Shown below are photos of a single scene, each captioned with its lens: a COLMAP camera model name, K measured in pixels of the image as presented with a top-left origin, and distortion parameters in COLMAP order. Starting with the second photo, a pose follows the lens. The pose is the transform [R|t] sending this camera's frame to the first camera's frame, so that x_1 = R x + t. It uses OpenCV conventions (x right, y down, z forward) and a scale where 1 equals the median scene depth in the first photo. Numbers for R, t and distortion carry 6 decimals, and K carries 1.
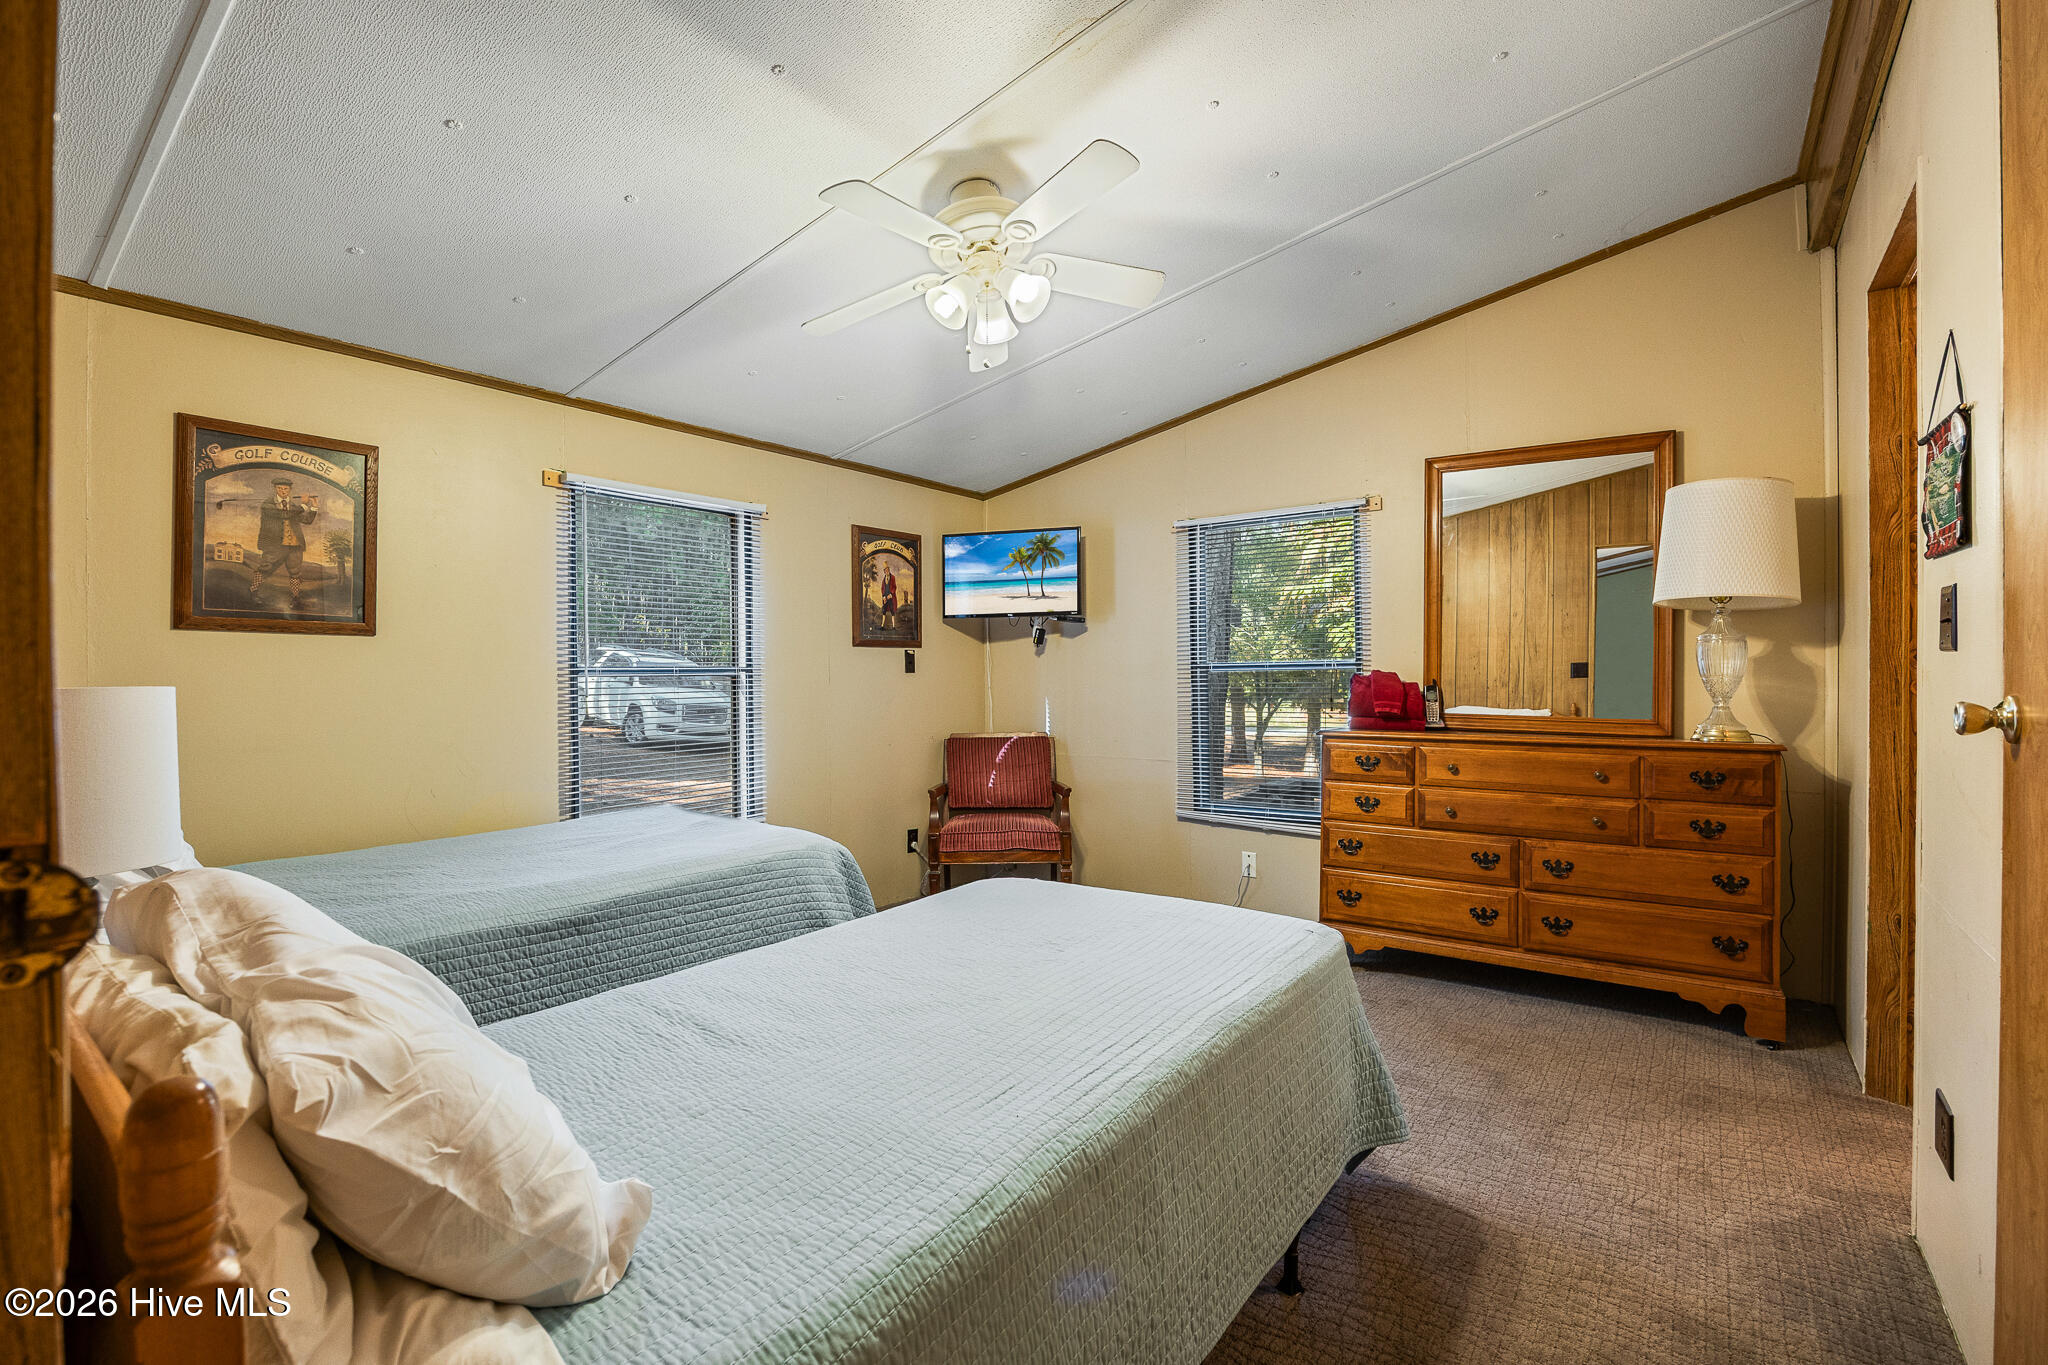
lens RADIAL K [[882.1, 0, 1029.6], [0, 882.1, 675.2], [0, 0, 1]] dist [-0.016040, 0.002027]
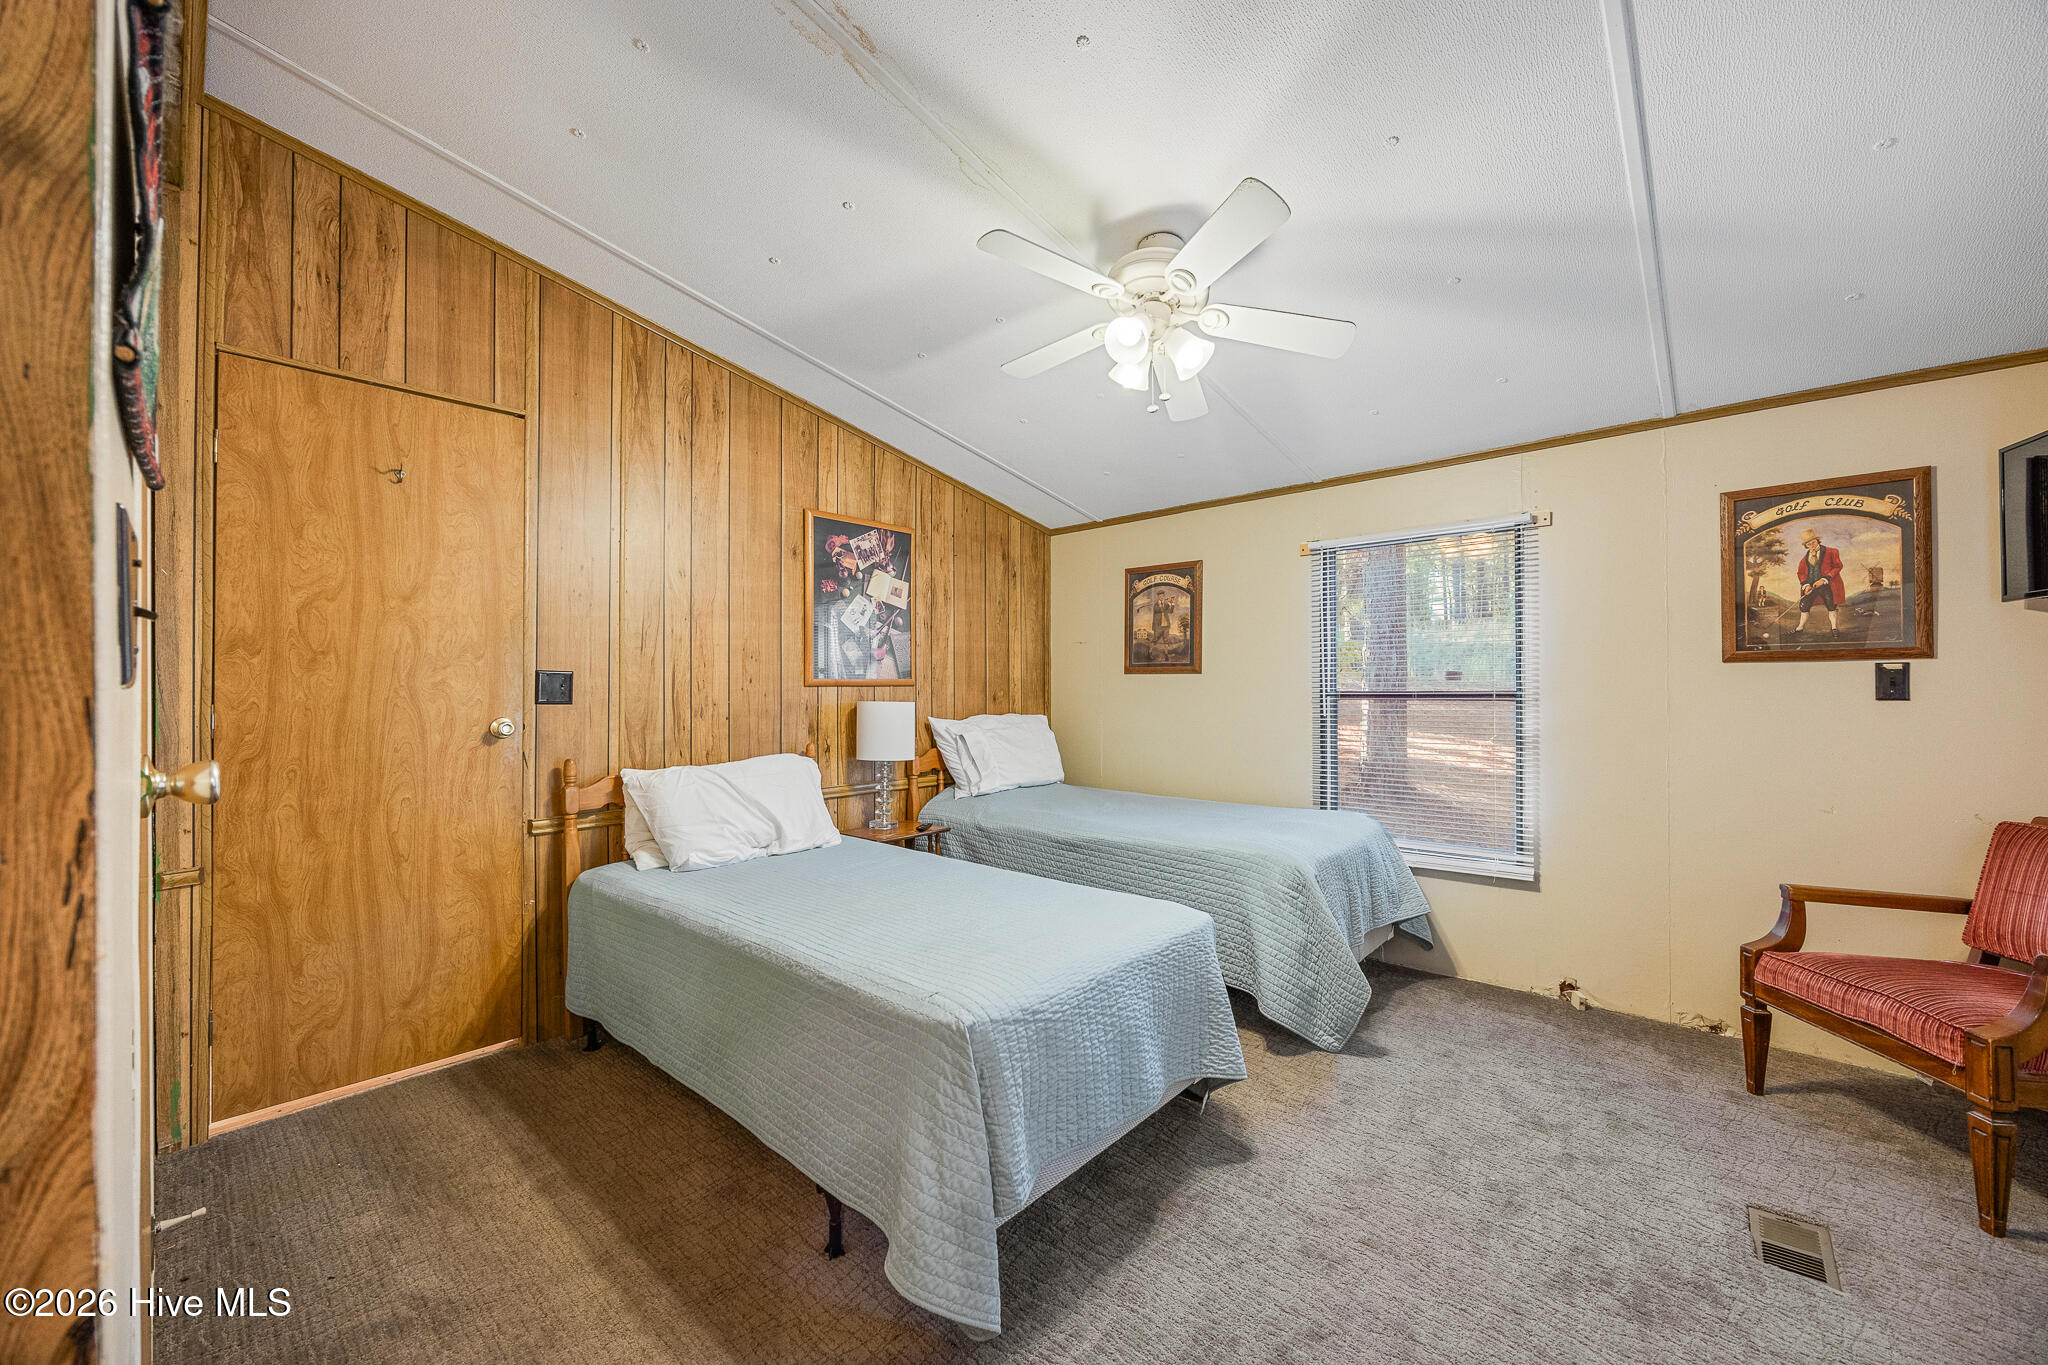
lens RADIAL K [[776.0, 0, 1029.6], [0, 776.0, 684.8], [0, 0, 1]] dist [-0.001380, -0.000096]
pose [[-0.069061, -0.007941, -0.997581, 0.639833], [-0.006343, 0.999952, -0.007520, -0.009252], [0.997592, 0.005808, -0.069108, 0.664539]]
